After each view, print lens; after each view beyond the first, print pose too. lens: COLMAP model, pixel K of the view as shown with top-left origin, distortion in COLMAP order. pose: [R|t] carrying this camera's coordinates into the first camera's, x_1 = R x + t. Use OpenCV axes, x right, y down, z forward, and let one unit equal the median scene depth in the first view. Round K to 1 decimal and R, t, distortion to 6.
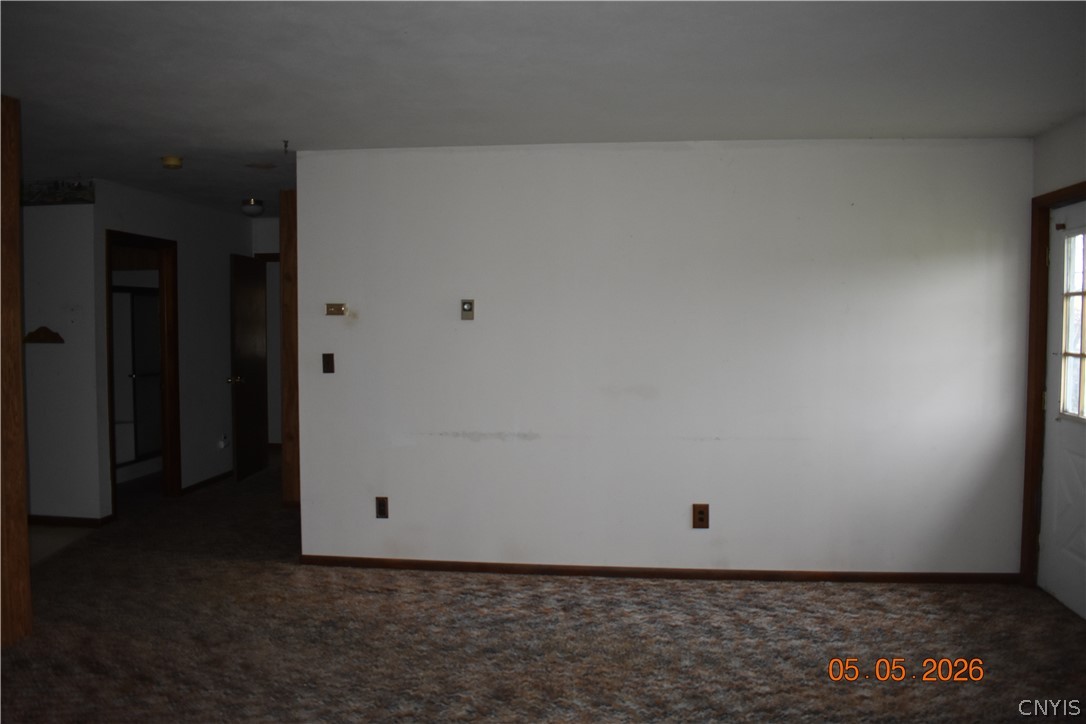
lens RADIAL K [[851.4, 0, 542.2], [0, 851.4, 361.2], [0, 0, 1]] dist [-0.093128, 0.014996]
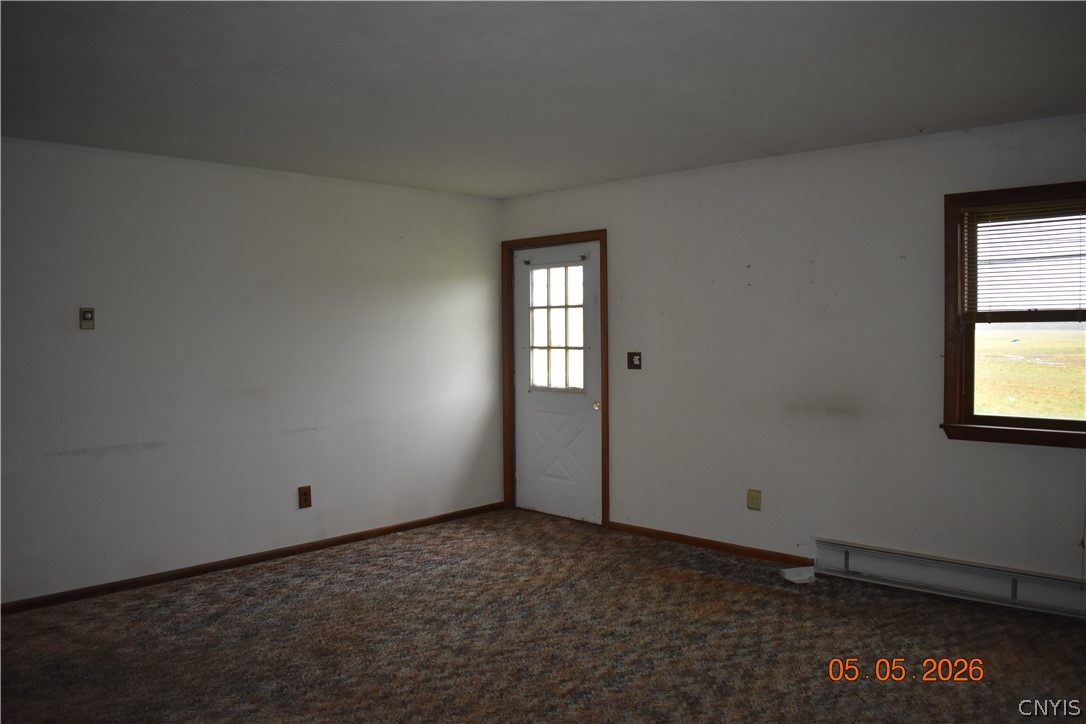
lens RADIAL K [[851.4, 0, 542.2], [0, 851.4, 361.2], [0, 0, 1]] dist [-0.093128, 0.014996]
pose [[0.599213, -0.036086, 0.799776, -0.603322], [0.048978, 0.998765, 0.008368, 0.004580], [-0.799090, 0.034157, 0.600240, 0.048677]]
